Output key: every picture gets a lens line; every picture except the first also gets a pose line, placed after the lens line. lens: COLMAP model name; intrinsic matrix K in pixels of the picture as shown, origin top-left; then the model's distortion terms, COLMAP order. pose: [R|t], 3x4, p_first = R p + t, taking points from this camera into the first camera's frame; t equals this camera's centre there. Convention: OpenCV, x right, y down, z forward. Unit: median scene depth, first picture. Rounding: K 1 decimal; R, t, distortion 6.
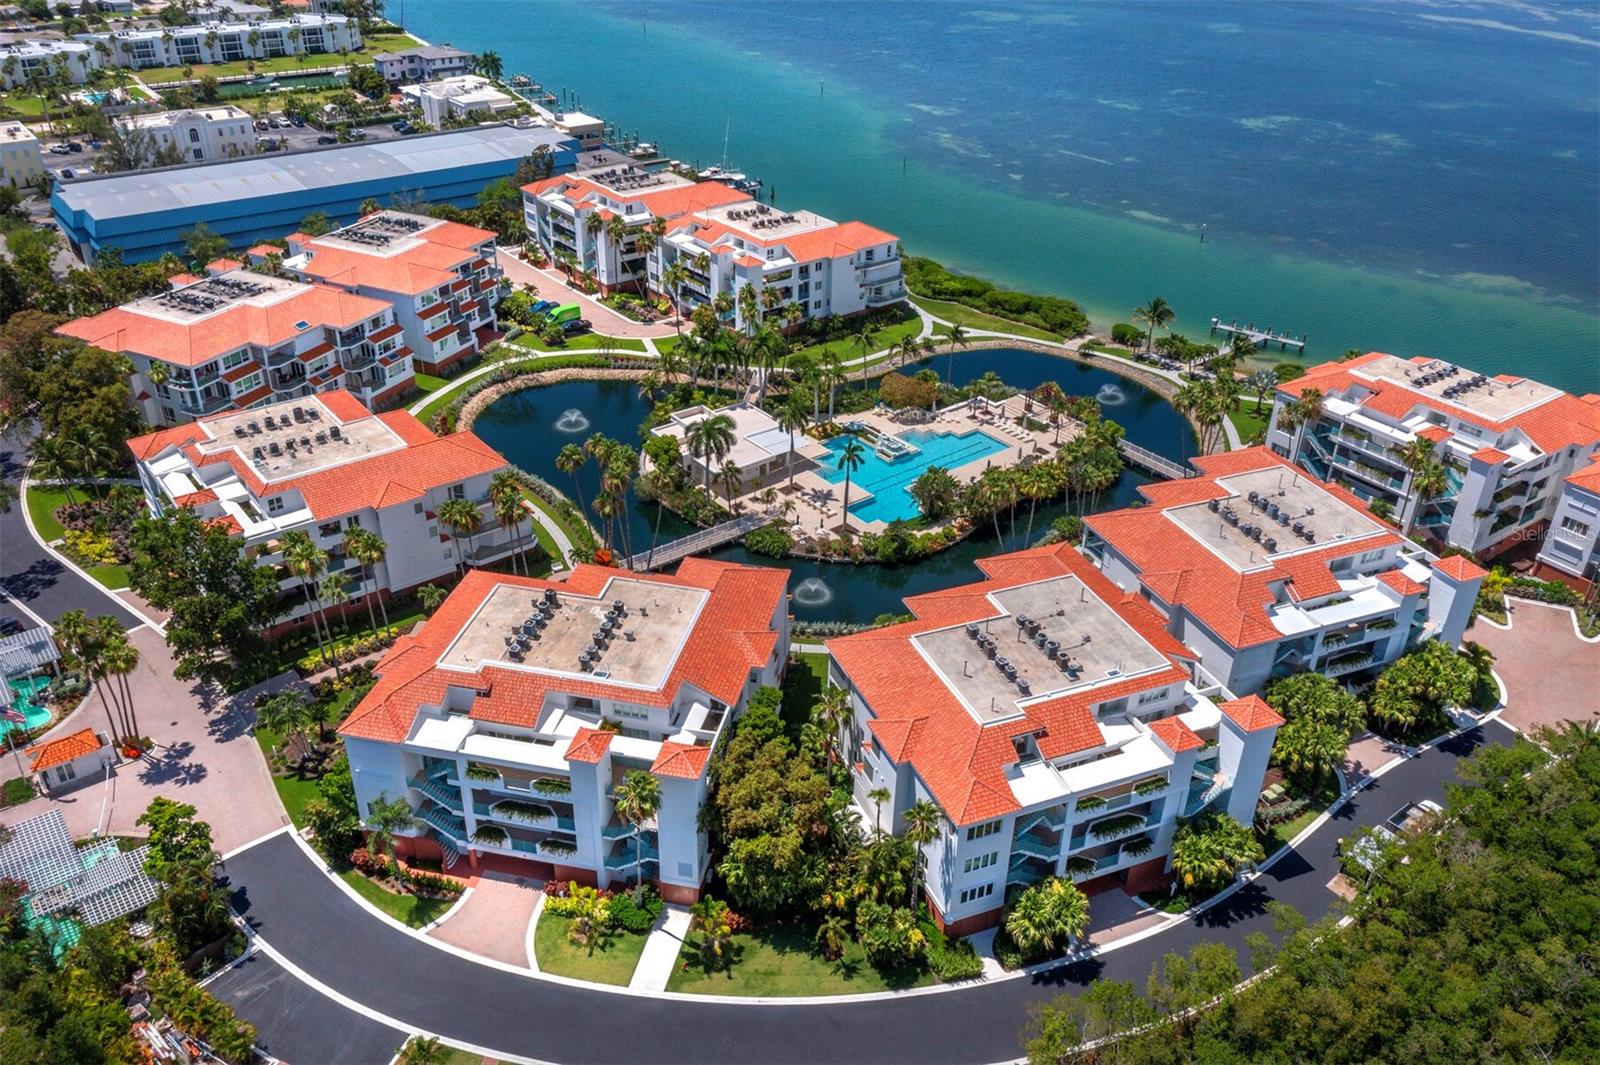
lens RADIAL K [[1197.0, 0, 800.0], [0, 1197.0, 532.5], [0, 0, 1]] dist [0.011242, 0.003837]
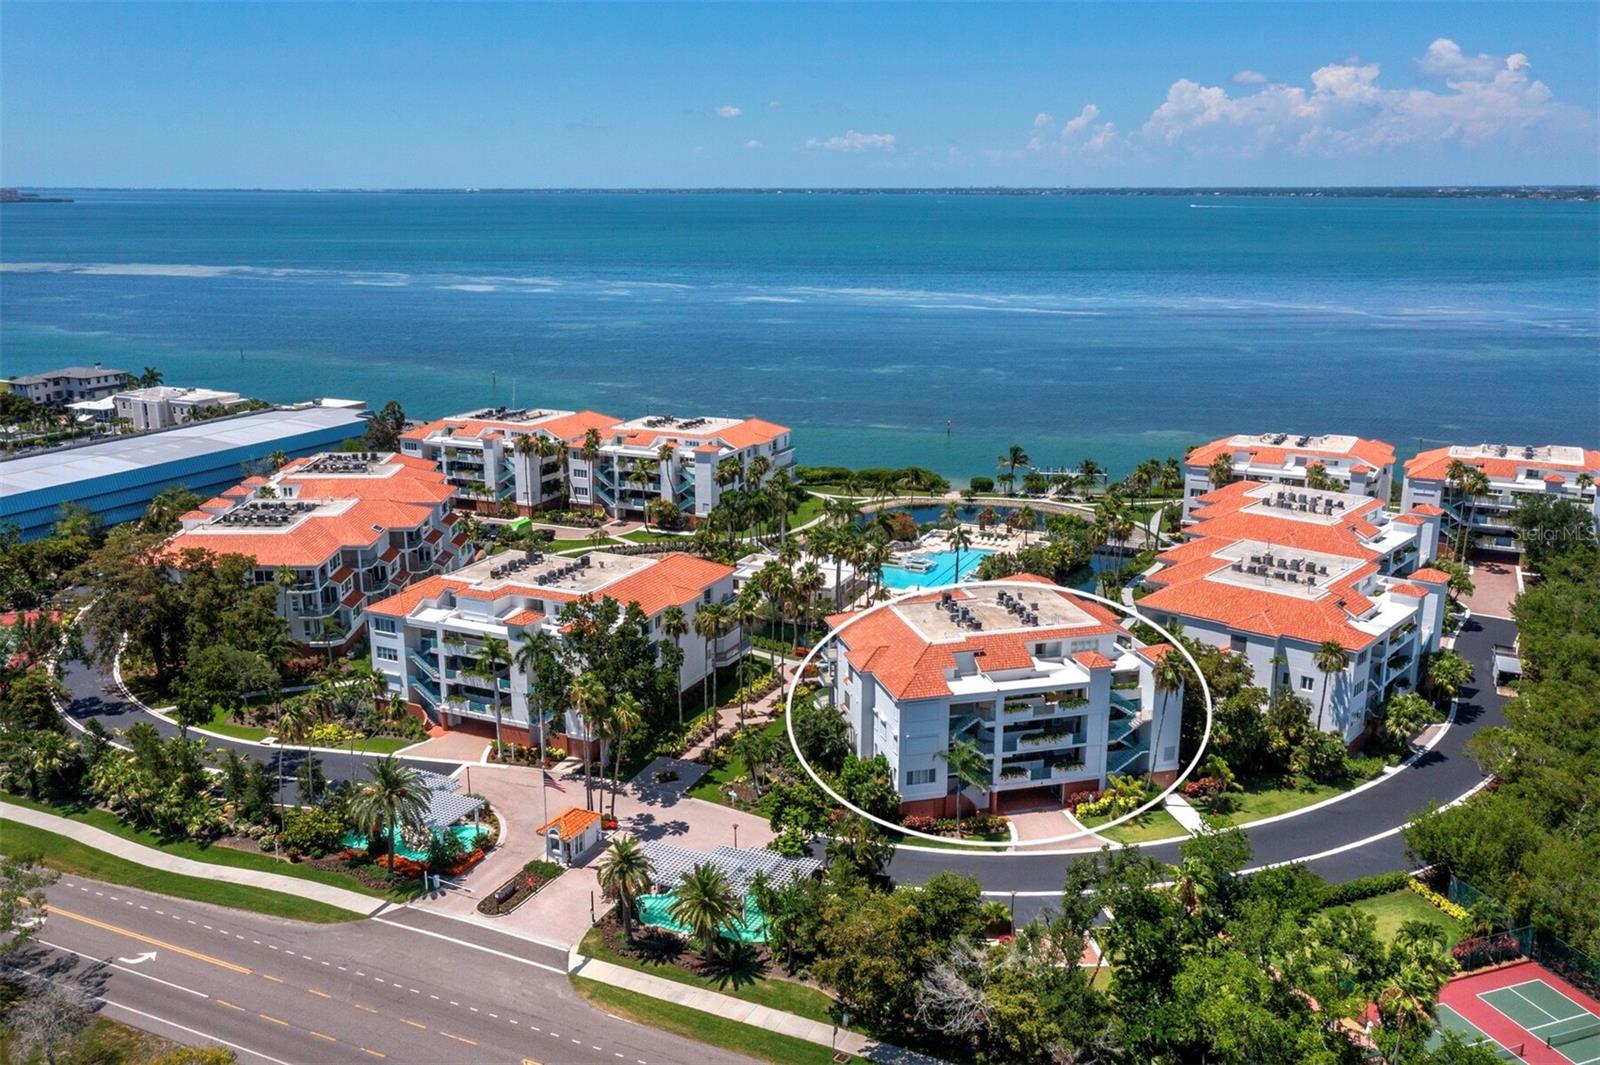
lens RADIAL K [[1273.6, 0, 809.7], [0, 1273.6, 540.6], [0, 0, 1]] dist [-0.002519, 0.038009]
pose [[0.900351, -0.137481, 0.412876, -0.916248], [0.242436, 0.946373, -0.213550, 0.255402], [-0.361376, 0.292366, 0.885398, -0.097115]]
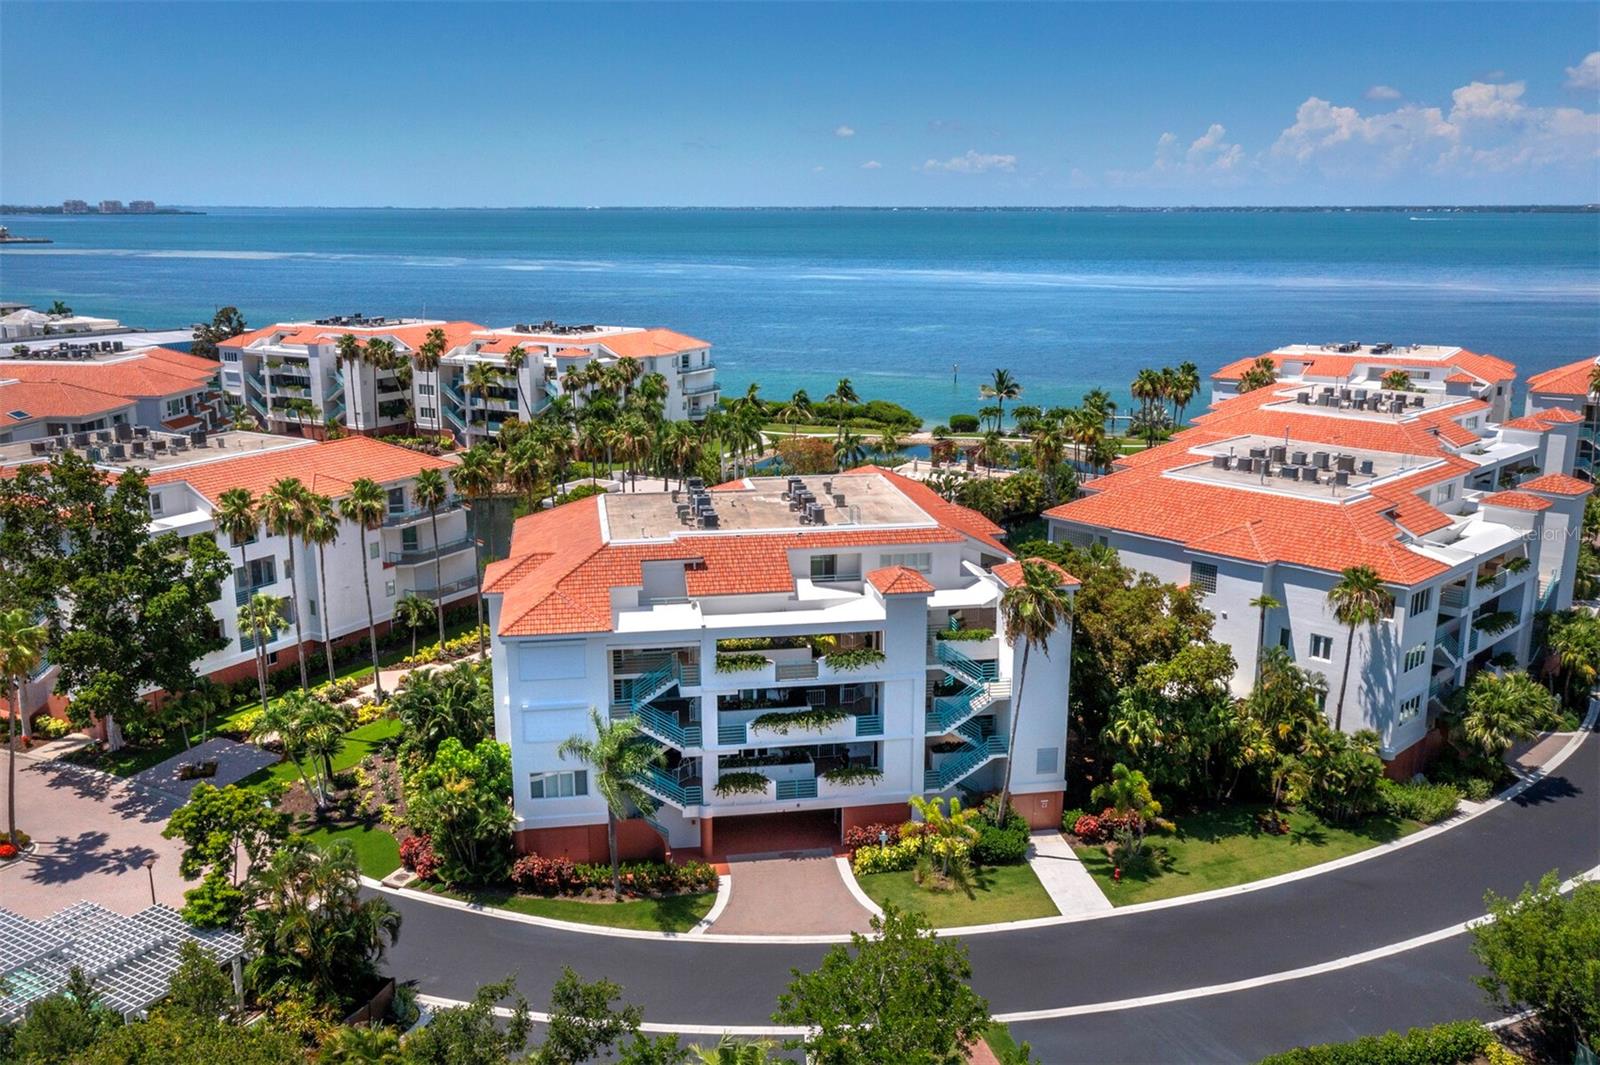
lens RADIAL K [[1314.6, 0, 800.0], [0, 1314.6, 532.5], [0, 0, 1]] dist [-0.006711, 0.042693]
pose [[0.932852, -0.109967, 0.343067, -0.451691], [0.202389, 0.947767, -0.246530, 0.303898], [-0.298037, 0.299408, 0.906382, 0.318091]]
